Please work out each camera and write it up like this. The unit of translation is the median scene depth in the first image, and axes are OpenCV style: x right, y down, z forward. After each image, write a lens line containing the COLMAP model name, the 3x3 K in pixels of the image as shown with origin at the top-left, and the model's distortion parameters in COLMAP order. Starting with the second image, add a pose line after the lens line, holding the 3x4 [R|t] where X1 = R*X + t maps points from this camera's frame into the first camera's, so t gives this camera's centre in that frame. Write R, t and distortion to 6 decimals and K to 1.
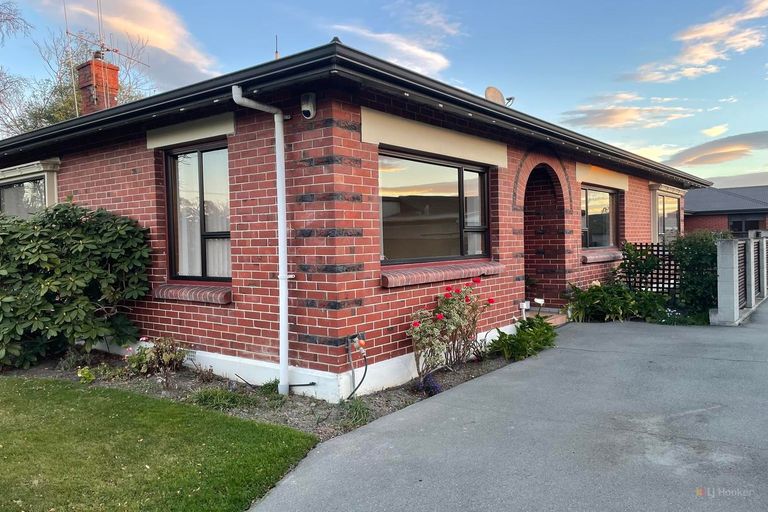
lens RADIAL K [[572.6, 0, 384.0], [0, 572.6, 256.0], [0, 0, 1]] dist [0.094935, -0.001793]
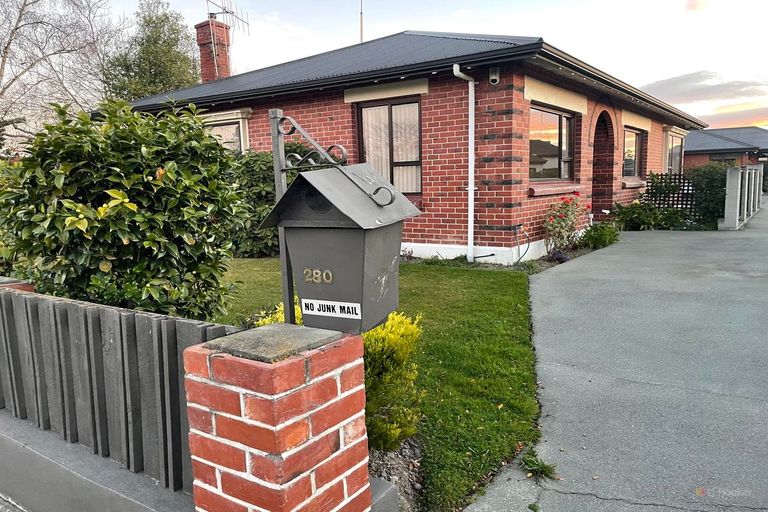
lens RADIAL K [[572.6, 0, 384.0], [0, 572.6, 256.0], [0, 0, 1]] dist [0.094935, -0.001793]
pose [[0.998727, -0.009176, 0.049593, -0.425440], [0.004328, 0.995276, 0.096985, 0.057487], [-0.050248, -0.096647, 0.994050, -0.484250]]
